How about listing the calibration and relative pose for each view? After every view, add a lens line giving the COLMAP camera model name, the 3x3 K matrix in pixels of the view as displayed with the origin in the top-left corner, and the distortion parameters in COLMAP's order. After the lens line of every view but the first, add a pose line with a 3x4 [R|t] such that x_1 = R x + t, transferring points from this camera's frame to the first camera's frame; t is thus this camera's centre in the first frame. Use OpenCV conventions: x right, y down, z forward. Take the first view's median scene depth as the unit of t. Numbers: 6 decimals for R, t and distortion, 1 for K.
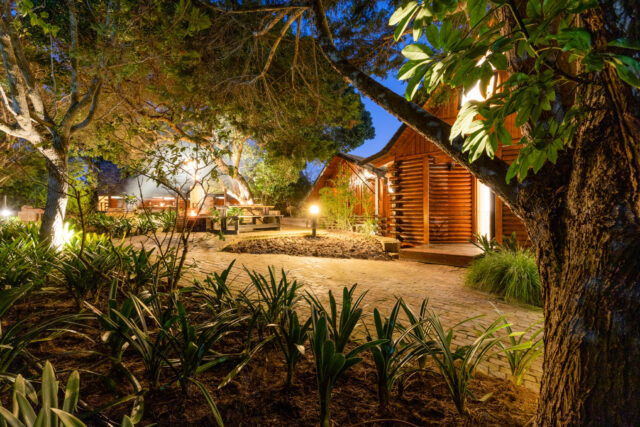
lens RADIAL K [[297.0, 0, 320.1], [0, 297.0, 215.3], [0, 0, 1]] dist [-0.001446, -0.000309]
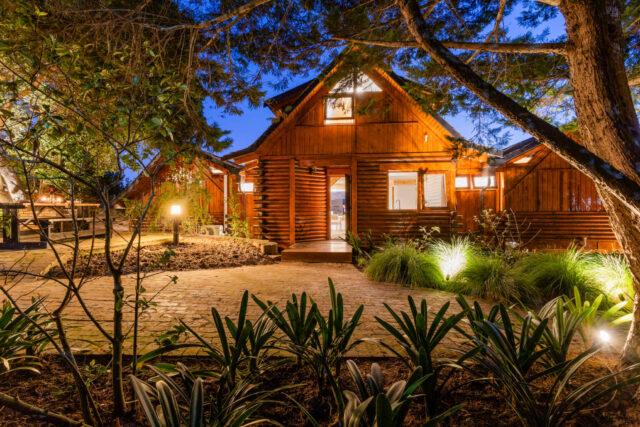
lens RADIAL K [[297.0, 0, 320.1], [0, 297.0, 210.7], [0, 0, 1]] dist [-0.001446, -0.000309]
pose [[0.774326, 0.004656, 0.632770, -0.222396], [0.001912, 0.999951, -0.009697, -0.007528], [-0.632784, 0.008719, 0.774279, 0.142410]]
